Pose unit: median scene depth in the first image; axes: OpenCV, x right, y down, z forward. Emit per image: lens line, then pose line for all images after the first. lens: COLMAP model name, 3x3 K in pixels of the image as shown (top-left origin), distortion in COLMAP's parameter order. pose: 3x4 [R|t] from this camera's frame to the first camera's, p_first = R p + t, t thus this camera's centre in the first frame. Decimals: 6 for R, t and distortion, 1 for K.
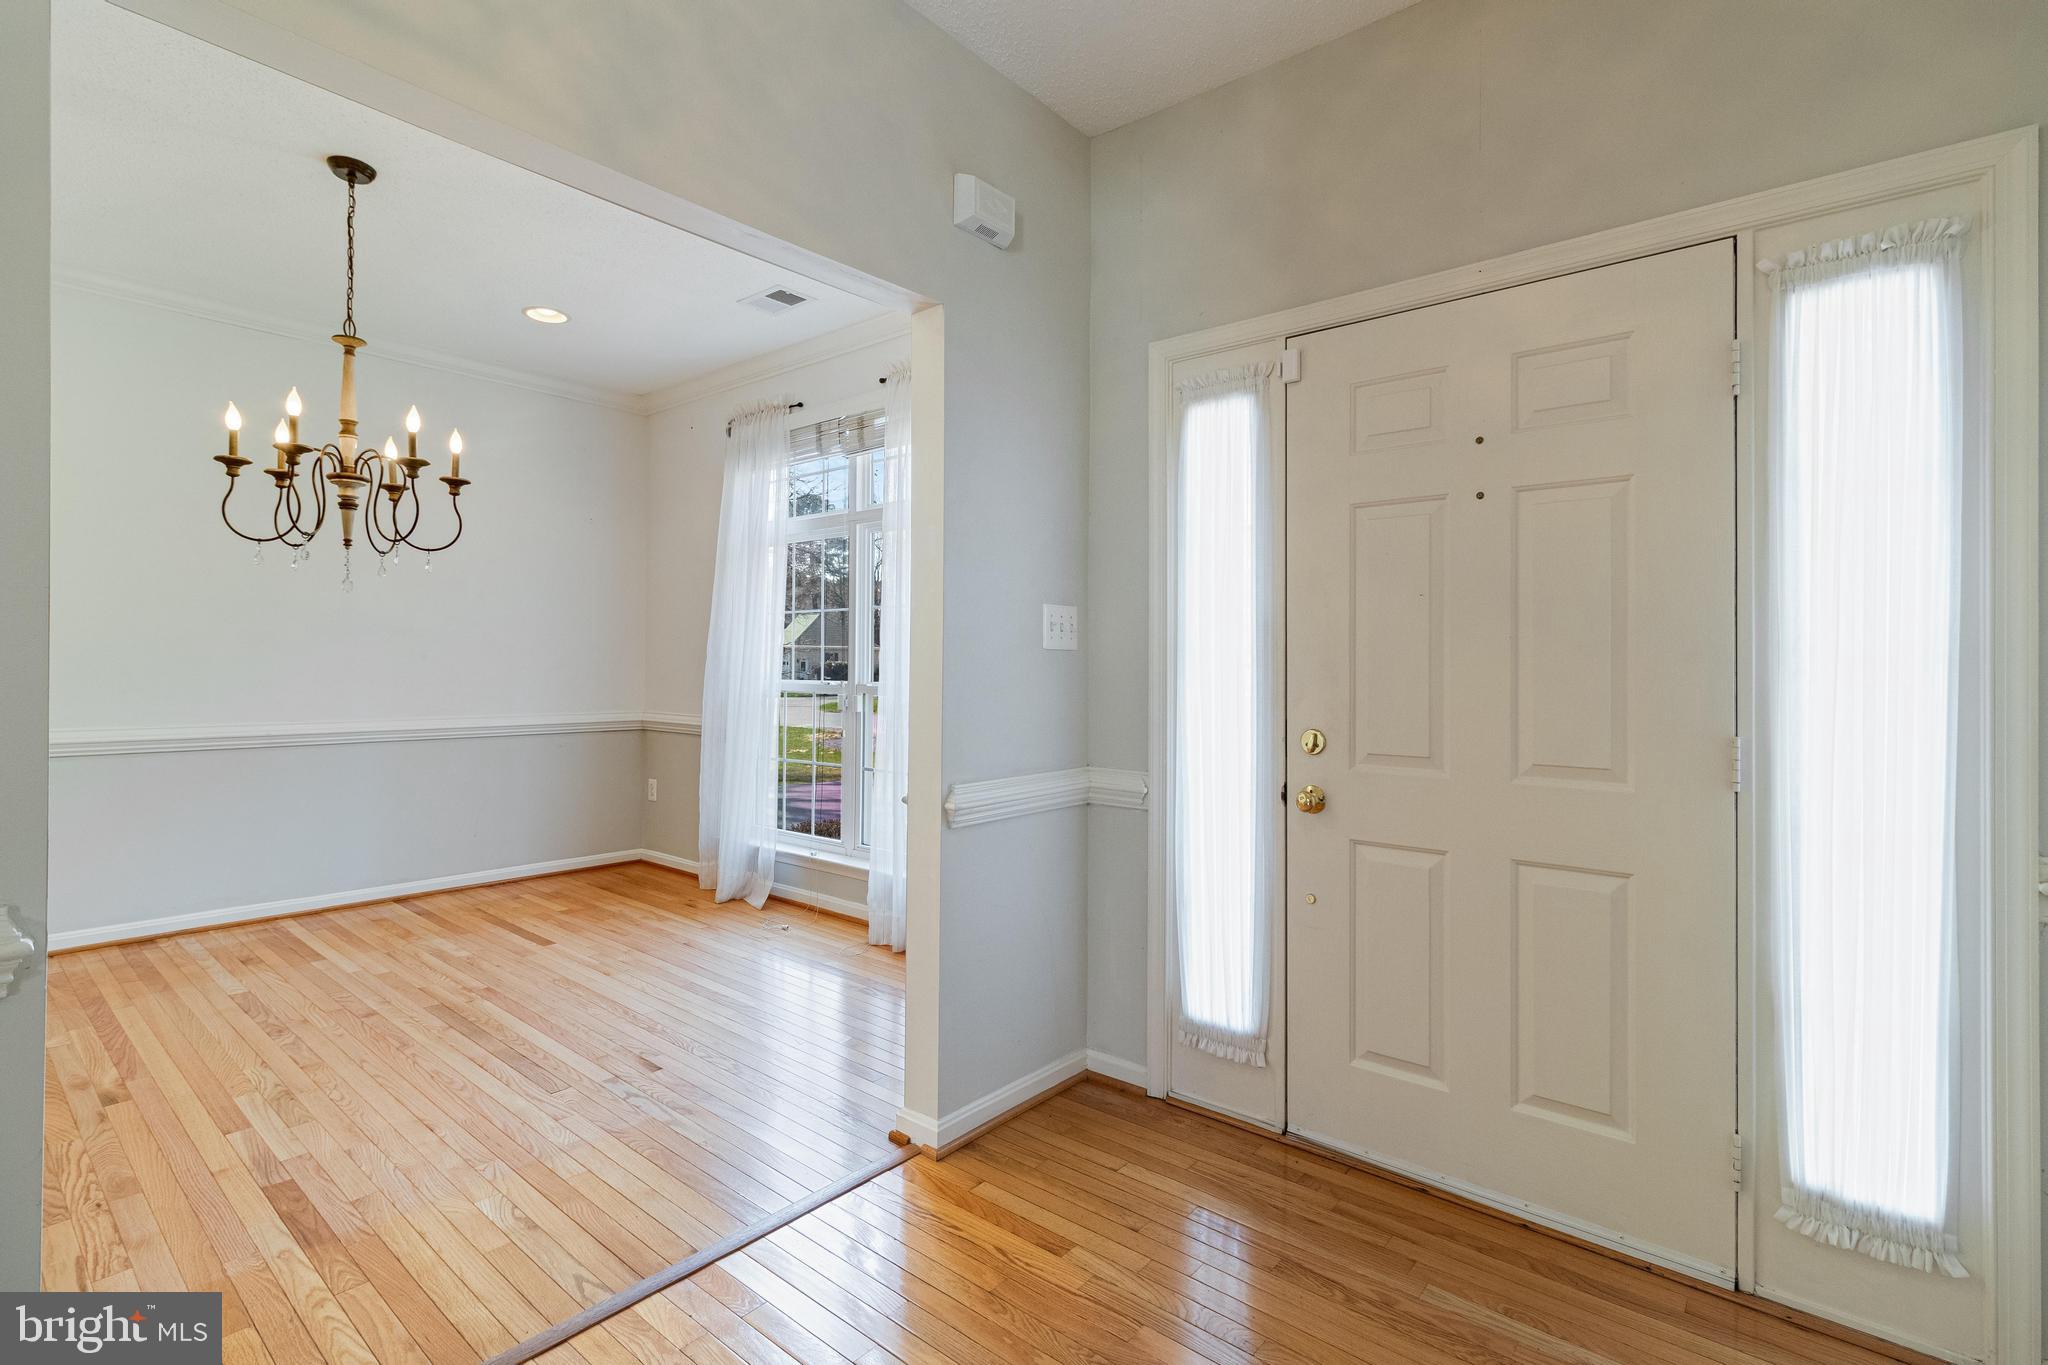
lens RADIAL K [[953.2, 0, 1020.6], [0, 953.2, 658.4], [0, 0, 1]] dist [0.000477, 0.000586]
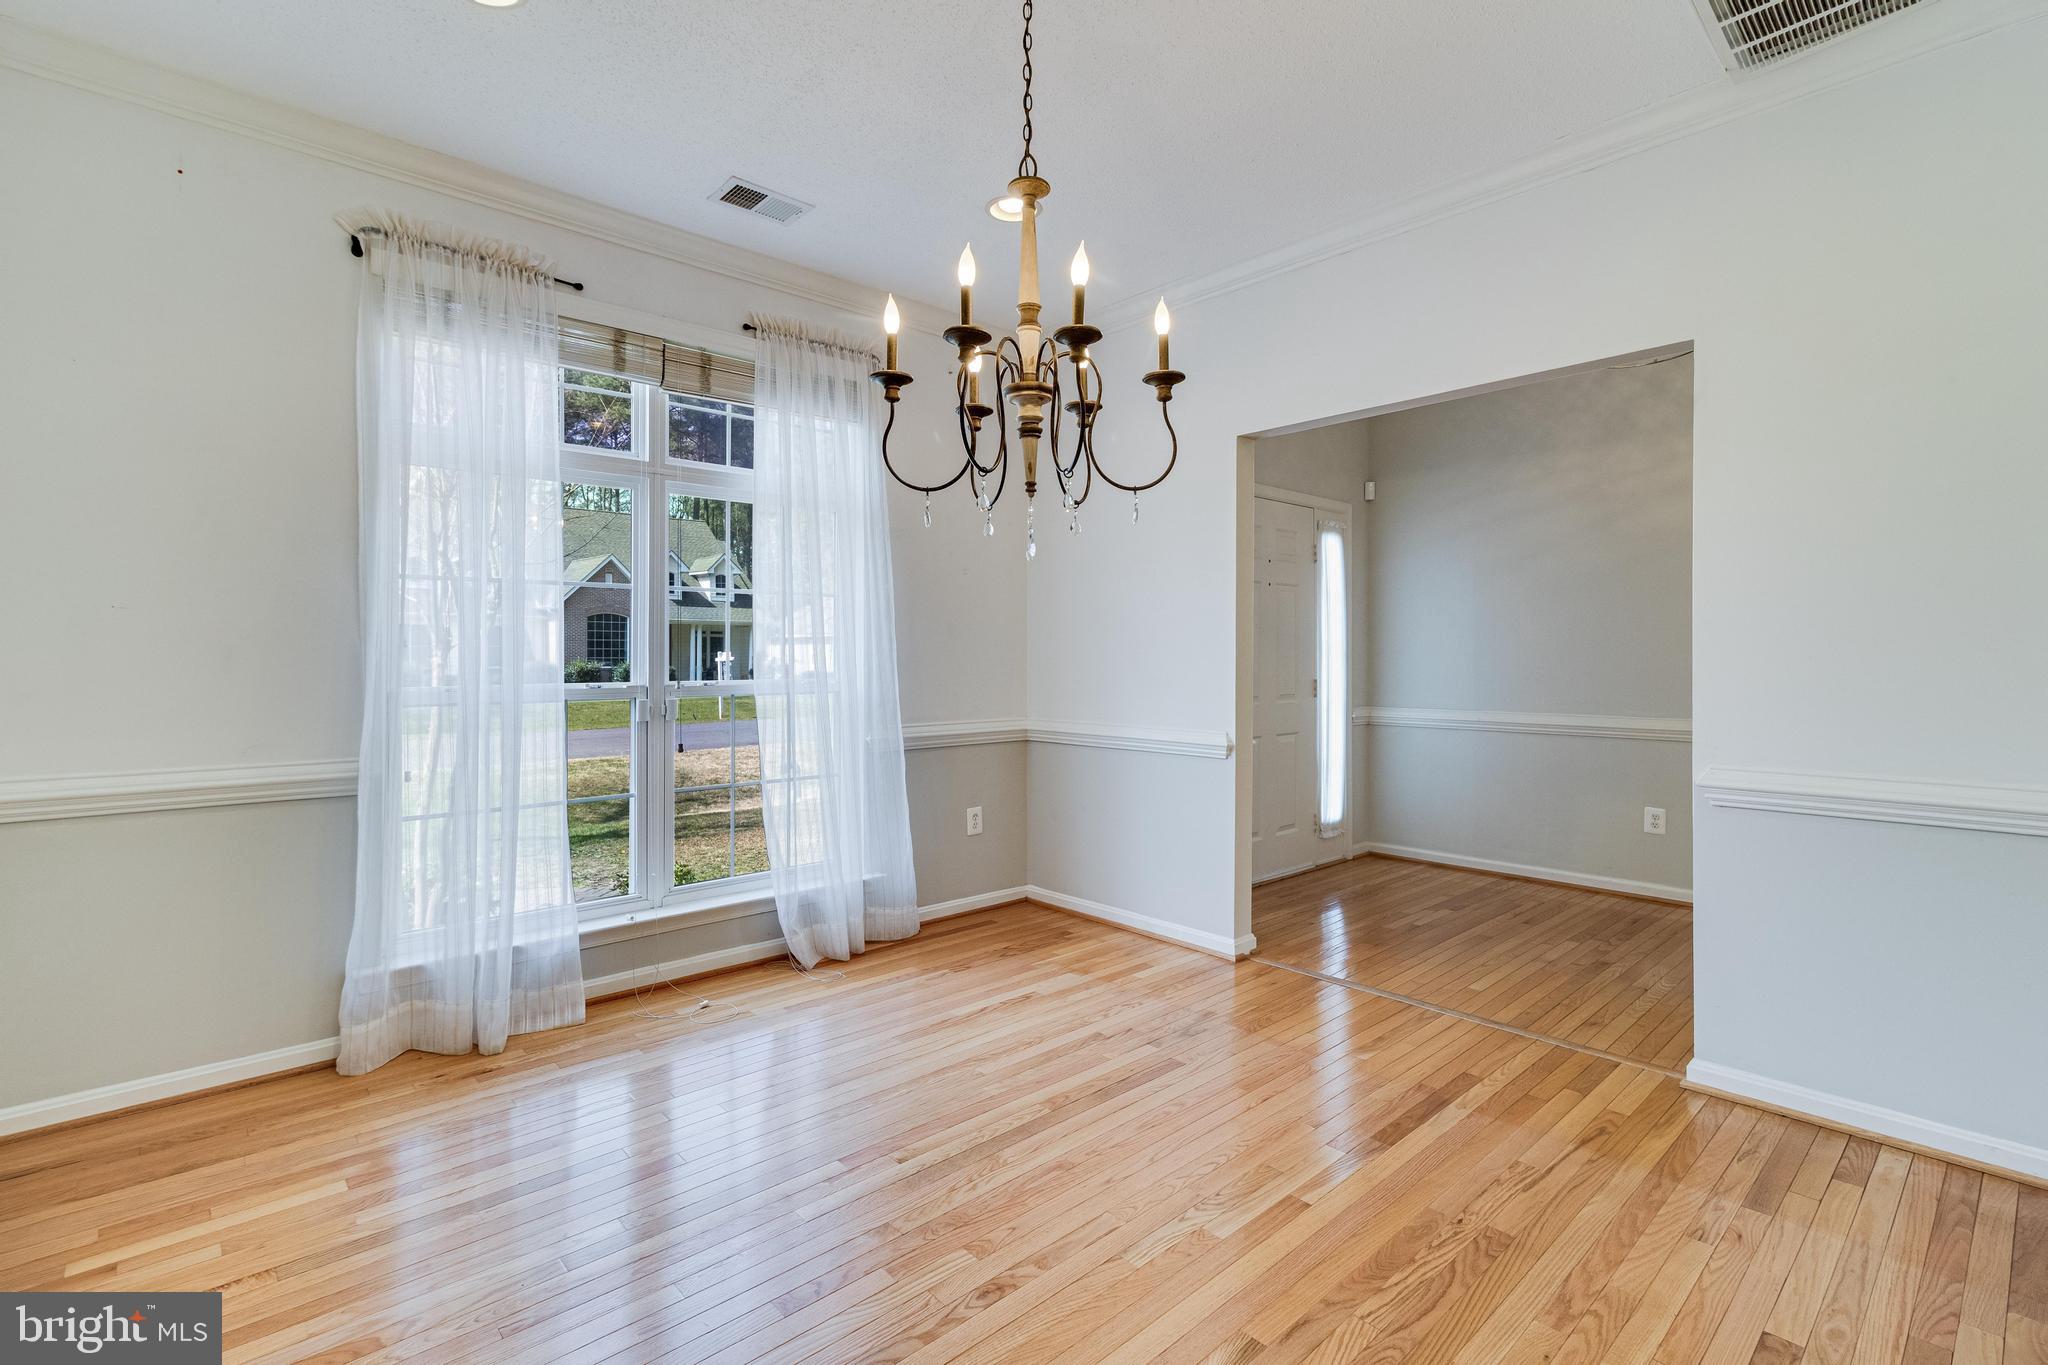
lens RADIAL K [[953.2, 0, 1035.4], [0, 953.2, 648.0], [0, 0, 1]] dist [0.000477, 0.000586]
pose [[0.121324, -0.003635, 0.992606, -1.260125], [-0.005583, 0.999975, 0.004345, -0.011621], [-0.992597, -0.006069, 0.121301, 0.834365]]
